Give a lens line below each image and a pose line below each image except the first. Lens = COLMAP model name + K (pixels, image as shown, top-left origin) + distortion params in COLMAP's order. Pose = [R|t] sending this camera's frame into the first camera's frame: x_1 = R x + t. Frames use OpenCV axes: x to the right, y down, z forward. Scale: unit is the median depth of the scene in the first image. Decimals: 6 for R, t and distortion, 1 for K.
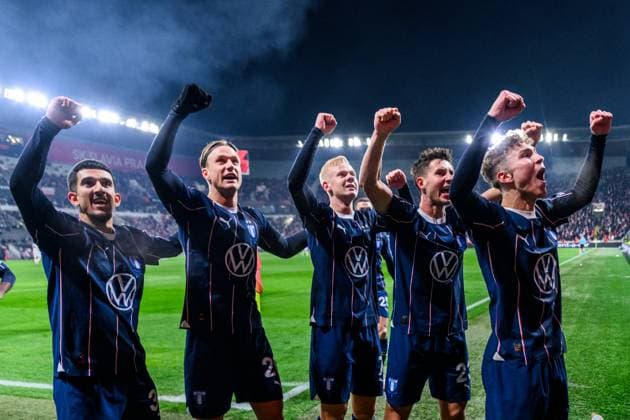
lens RADIAL K [[557.5, 0, 315.0], [0, 557.5, 210.0], [0, 0, 1]] dist [0.006866, -0.001014]
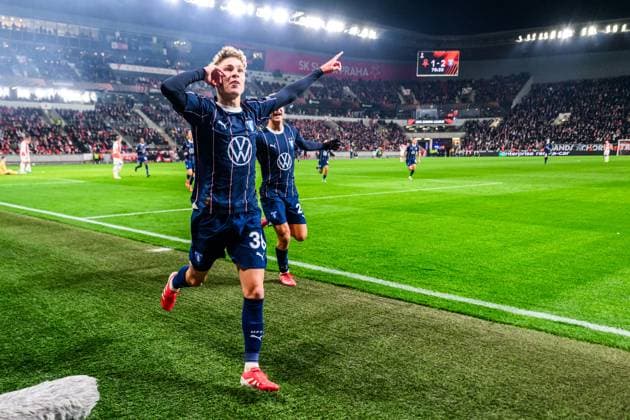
lens RADIAL K [[557.5, 0, 315.0], [0, 557.5, 210.0], [0, 0, 1]] dist [0.006866, -0.001014]
pose [[0.892982, 0.060171, -0.446051, 0.112288], [0.015361, 0.986372, 0.163812, 0.003403], [0.449829, -0.153133, 0.879889, -0.001968]]
